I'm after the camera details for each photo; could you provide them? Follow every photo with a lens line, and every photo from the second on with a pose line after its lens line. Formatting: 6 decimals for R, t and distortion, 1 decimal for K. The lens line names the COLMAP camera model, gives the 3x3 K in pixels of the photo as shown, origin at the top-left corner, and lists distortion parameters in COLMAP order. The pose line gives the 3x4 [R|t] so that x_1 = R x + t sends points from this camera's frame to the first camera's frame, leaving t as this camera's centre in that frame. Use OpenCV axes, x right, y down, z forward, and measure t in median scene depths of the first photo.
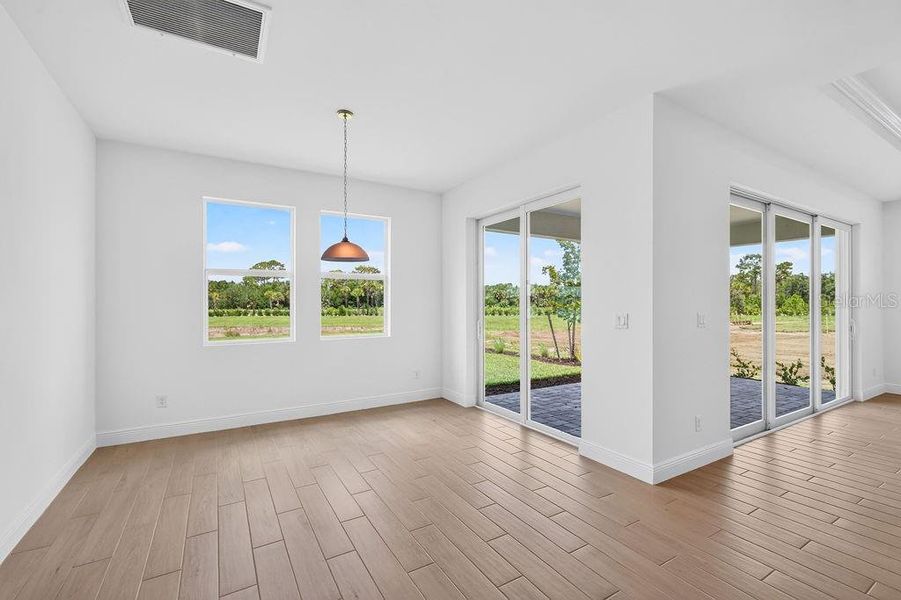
lens RADIAL K [[397.4, 0, 452.3], [0, 397.4, 301.4], [0, 0, 1]] dist [-0.004637, -0.000875]
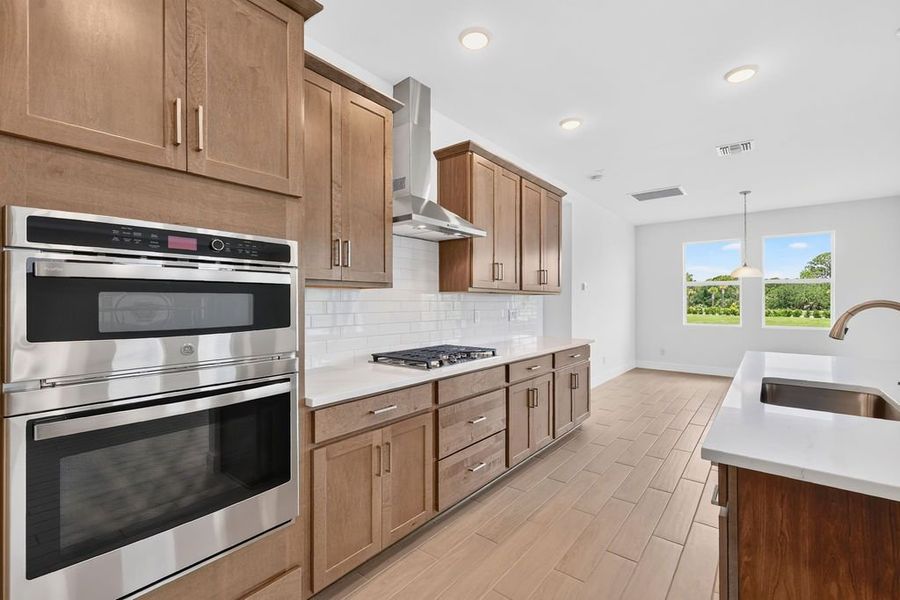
lens RADIAL K [[397.0, 0, 447.8], [0, 397.0, 298.2], [0, 0, 1]] dist [-0.004637, -0.000875]
pose [[0.346375, 0.003463, -0.938090, 0.153140], [-0.008089, 0.999967, 0.000705, -0.000015], [0.938061, 0.007343, 0.346392, -0.139924]]
